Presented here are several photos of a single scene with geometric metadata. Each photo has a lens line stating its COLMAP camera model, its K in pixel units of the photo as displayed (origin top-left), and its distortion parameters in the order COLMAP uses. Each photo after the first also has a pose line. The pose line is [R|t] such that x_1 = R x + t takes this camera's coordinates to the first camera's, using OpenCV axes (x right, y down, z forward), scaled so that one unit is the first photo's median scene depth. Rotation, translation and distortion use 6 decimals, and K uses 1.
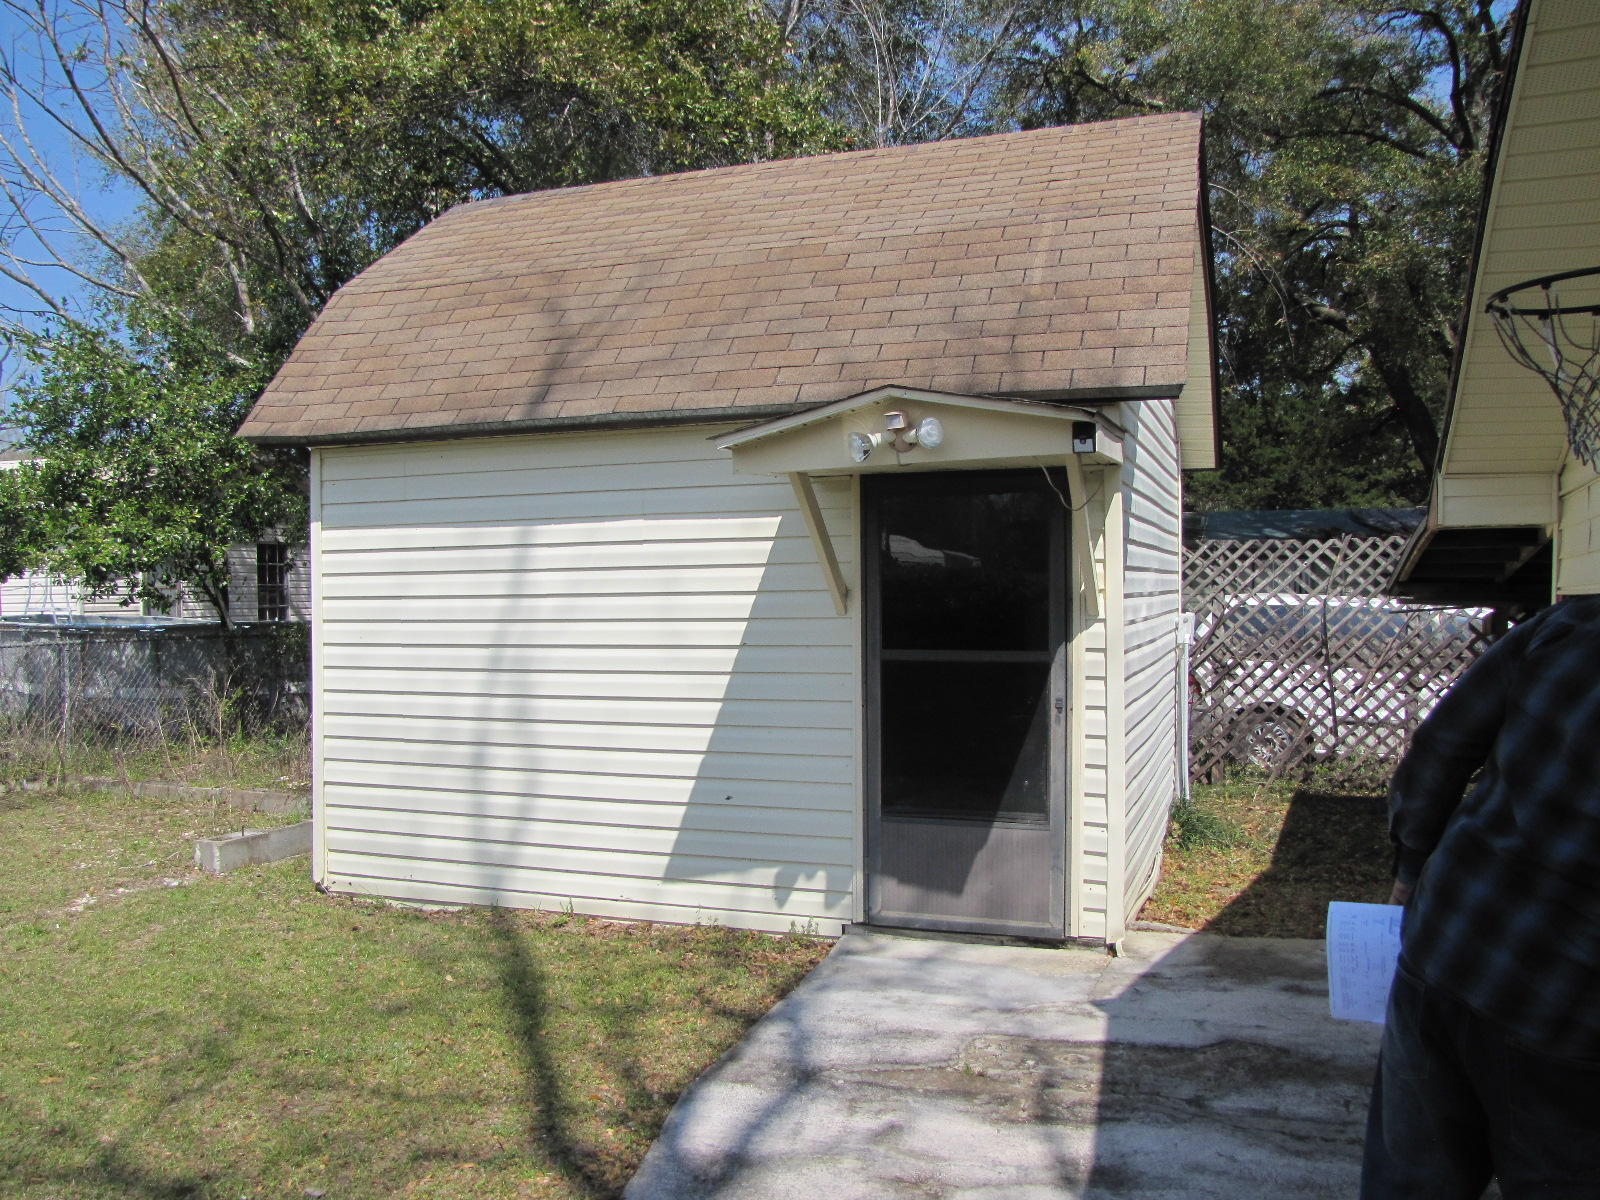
lens RADIAL K [[1352.5, 0, 796.6], [0, 1352.5, 621.3], [0, 0, 1]] dist [-0.180054, 0.162425]
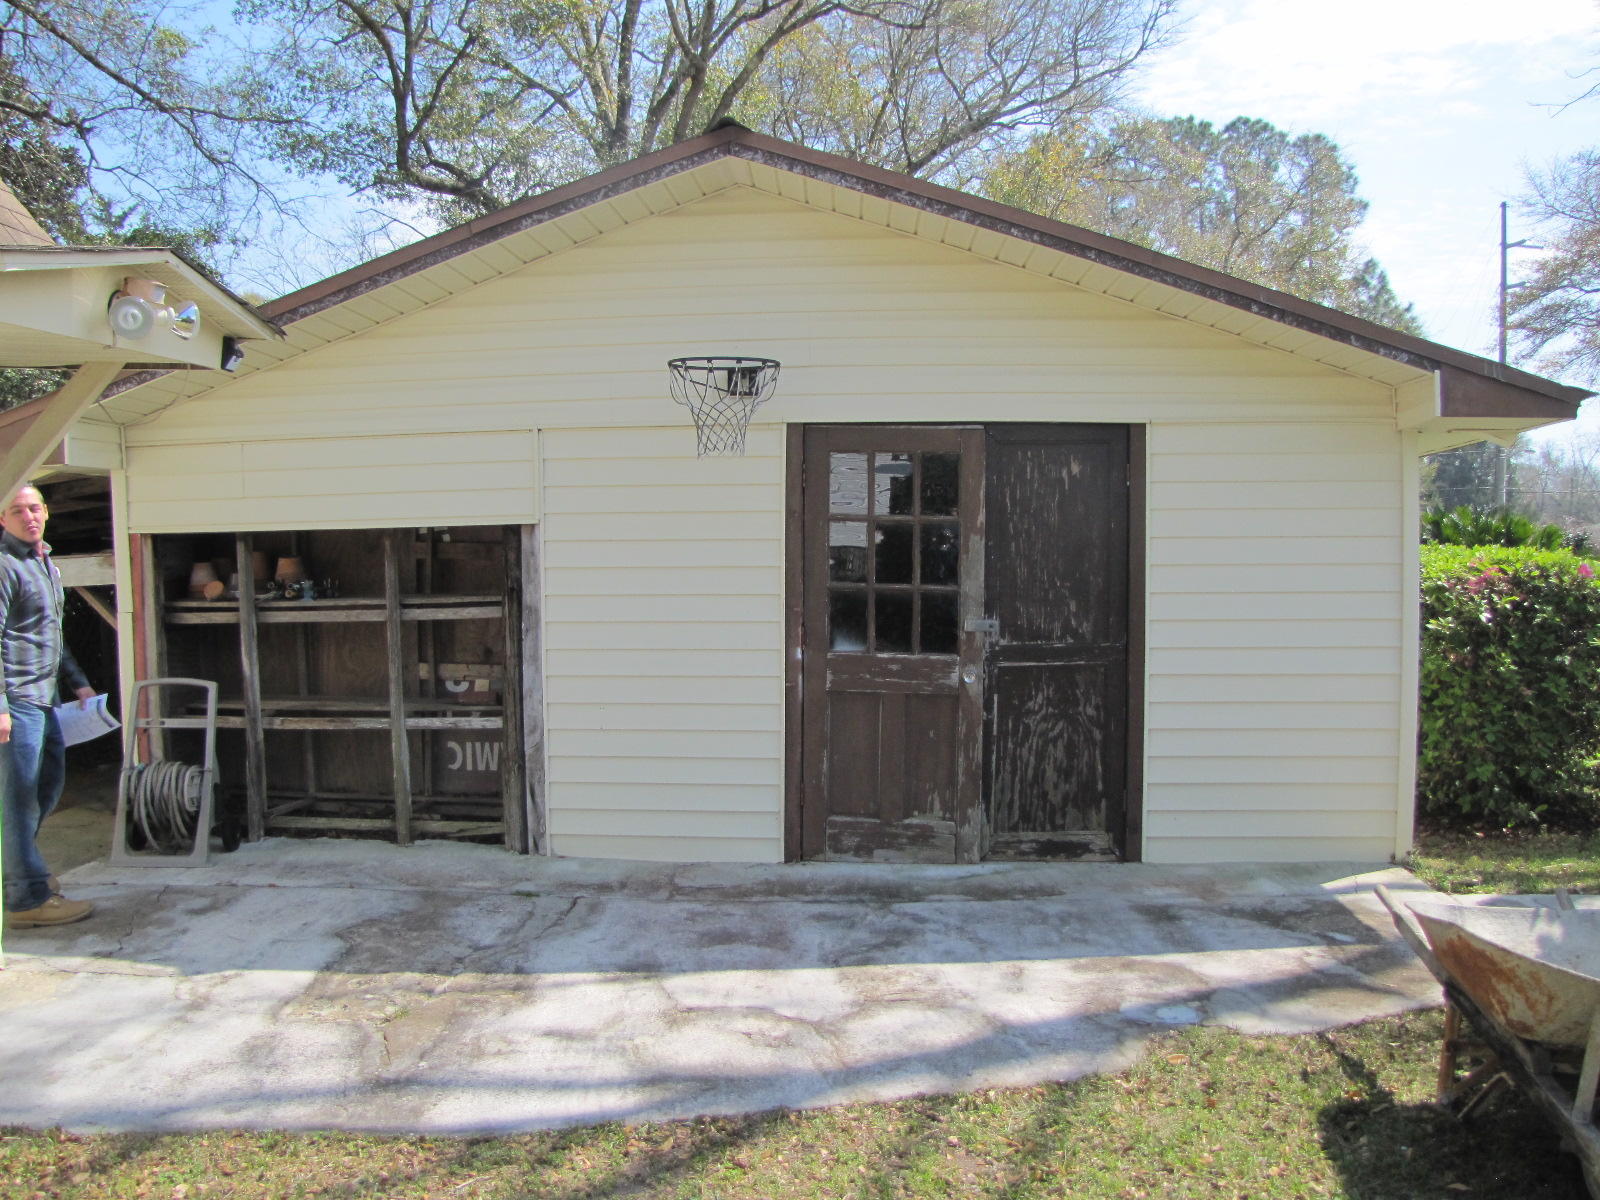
lens RADIAL K [[1352.5, 0, 796.6], [0, 1352.5, 621.3], [0, 0, 1]] dist [-0.180054, 0.162425]
pose [[-0.310942, -0.045255, 0.949351, -0.830006], [0.022515, 0.998235, 0.054959, 0.007713], [-0.950162, 0.038464, -0.309374, 0.978014]]
